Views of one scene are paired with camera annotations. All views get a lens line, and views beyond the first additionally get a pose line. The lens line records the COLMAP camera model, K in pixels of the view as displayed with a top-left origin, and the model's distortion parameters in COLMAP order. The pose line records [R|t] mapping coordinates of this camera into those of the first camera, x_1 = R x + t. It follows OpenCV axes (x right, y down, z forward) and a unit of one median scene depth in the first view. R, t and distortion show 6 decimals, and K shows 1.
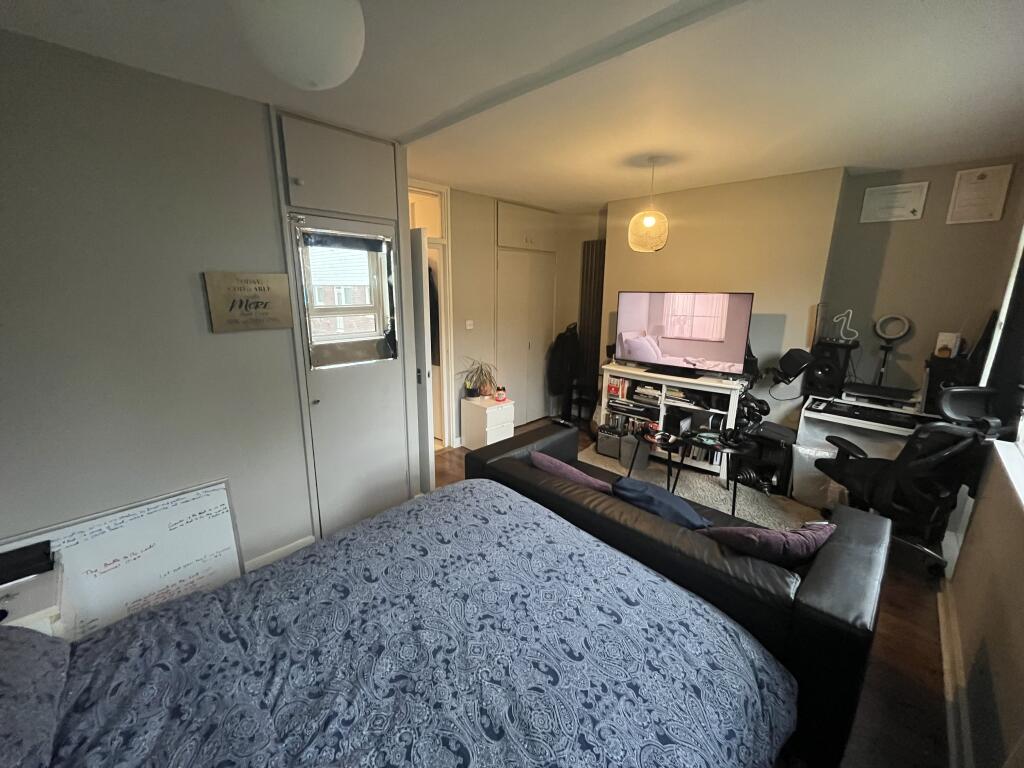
lens RADIAL K [[413.5, 0, 511.5], [0, 413.5, 382.2], [0, 0, 1]] dist [-0.001888, 0.000050]
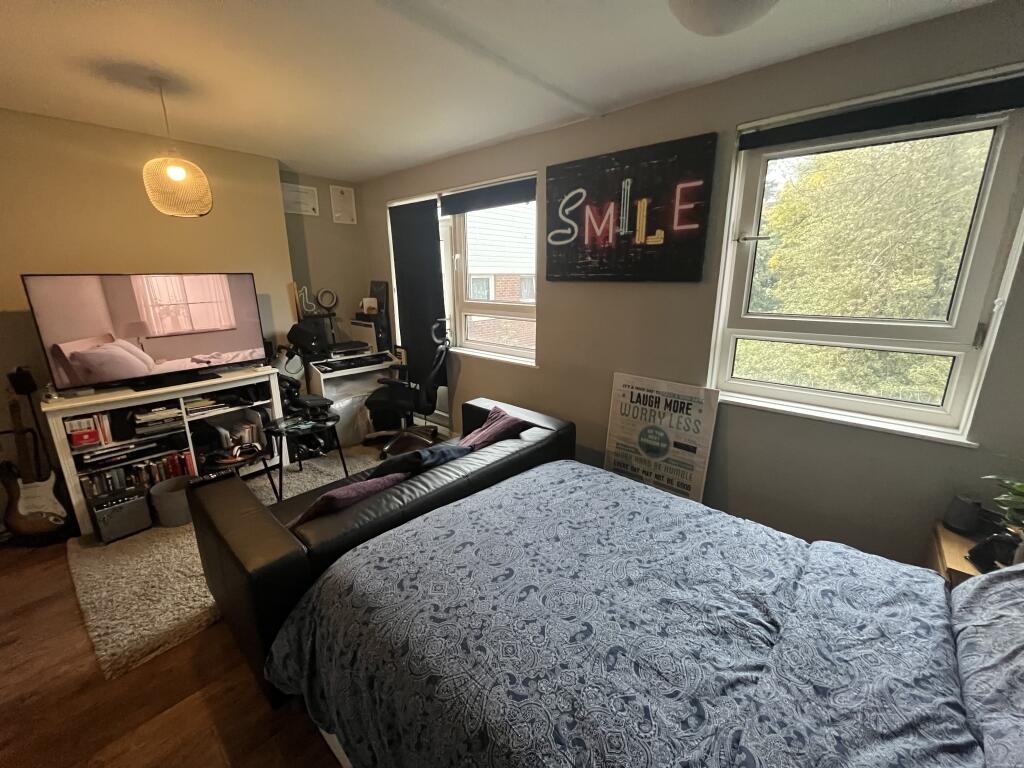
lens RADIAL K [[413.5, 0, 512.1], [0, 413.5, 384.2], [0, 0, 1]] dist [-0.001888, 0.000050]
pose [[-0.048382, -0.264799, 0.963089, -0.420729], [0.228305, 0.935761, 0.268754, -0.091043], [-0.972387, 0.232881, 0.015181, 0.441143]]
